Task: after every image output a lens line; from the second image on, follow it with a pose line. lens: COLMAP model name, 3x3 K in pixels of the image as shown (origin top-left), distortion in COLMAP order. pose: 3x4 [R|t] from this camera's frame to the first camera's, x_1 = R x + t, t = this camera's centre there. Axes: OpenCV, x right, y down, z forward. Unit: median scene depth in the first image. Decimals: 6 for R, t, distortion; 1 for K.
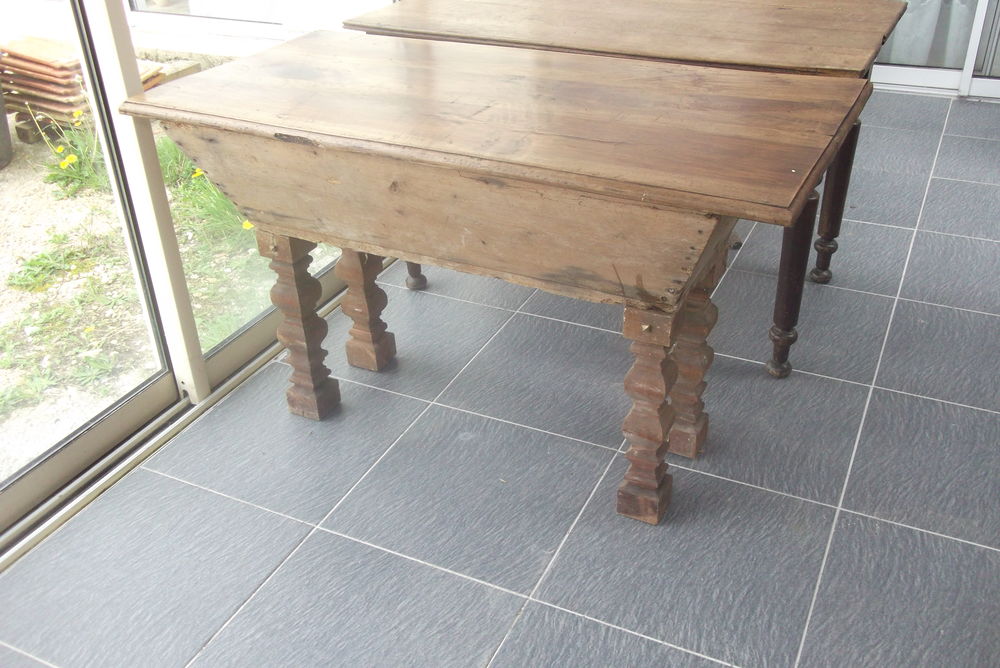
lens RADIAL K [[969.0, 0, 519.7], [0, 969.0, 330.6], [0, 0, 1]] dist [0.000318, 0.008168]
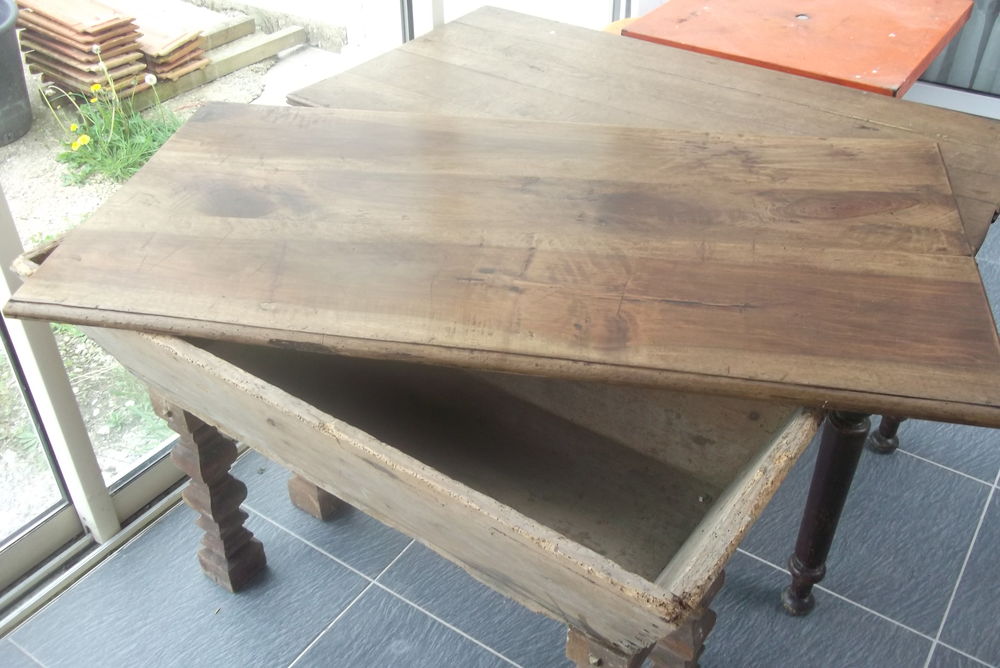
lens RADIAL K [[963.4, 0, 515.7], [0, 963.4, 330.0], [0, 0, 1]] dist [0.005464, 0.014743]
pose [[0.988094, 0.112204, -0.105266, 0.101121], [-0.101289, 0.989420, 0.103868, -0.261303], [0.115807, -0.091969, 0.989005, 0.261919]]
